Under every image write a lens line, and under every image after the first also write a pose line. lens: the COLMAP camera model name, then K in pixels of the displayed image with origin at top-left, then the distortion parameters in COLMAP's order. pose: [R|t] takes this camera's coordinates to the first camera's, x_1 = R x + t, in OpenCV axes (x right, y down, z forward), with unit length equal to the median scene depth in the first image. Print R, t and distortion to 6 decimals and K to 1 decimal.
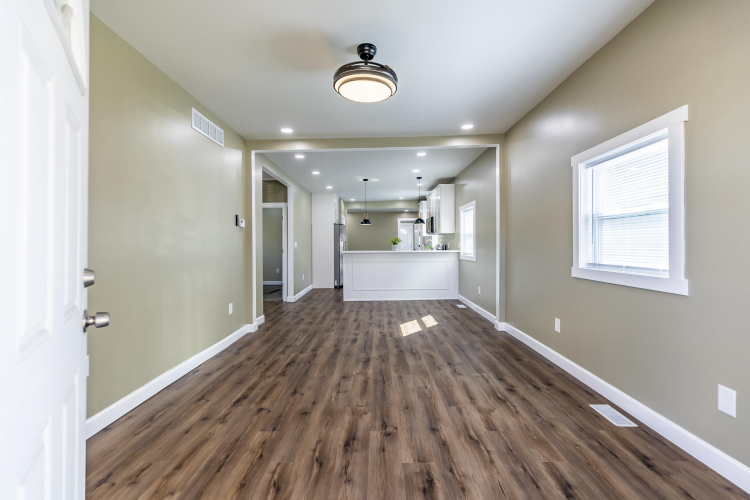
lens RADIAL K [[332.3, 0, 375.7], [0, 332.3, 247.1], [0, 0, 1]] dist [0.001473, 0.000450]
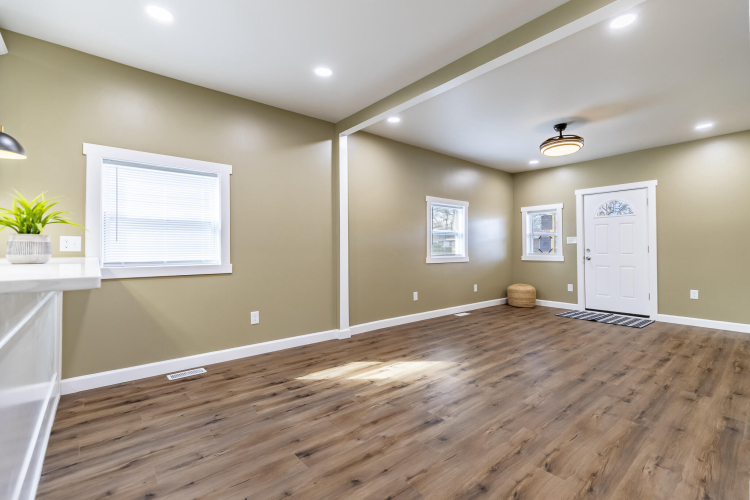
lens RADIAL K [[332.3, 0, 376.2], [0, 332.3, 248.2], [0, 0, 1]] dist [0.001473, 0.000450]
pose [[-0.640406, 0.006495, 0.768009, -0.524987], [0.006793, 0.999973, -0.002793, 0.010296], [-0.768007, 0.003428, -0.640433, 2.069369]]
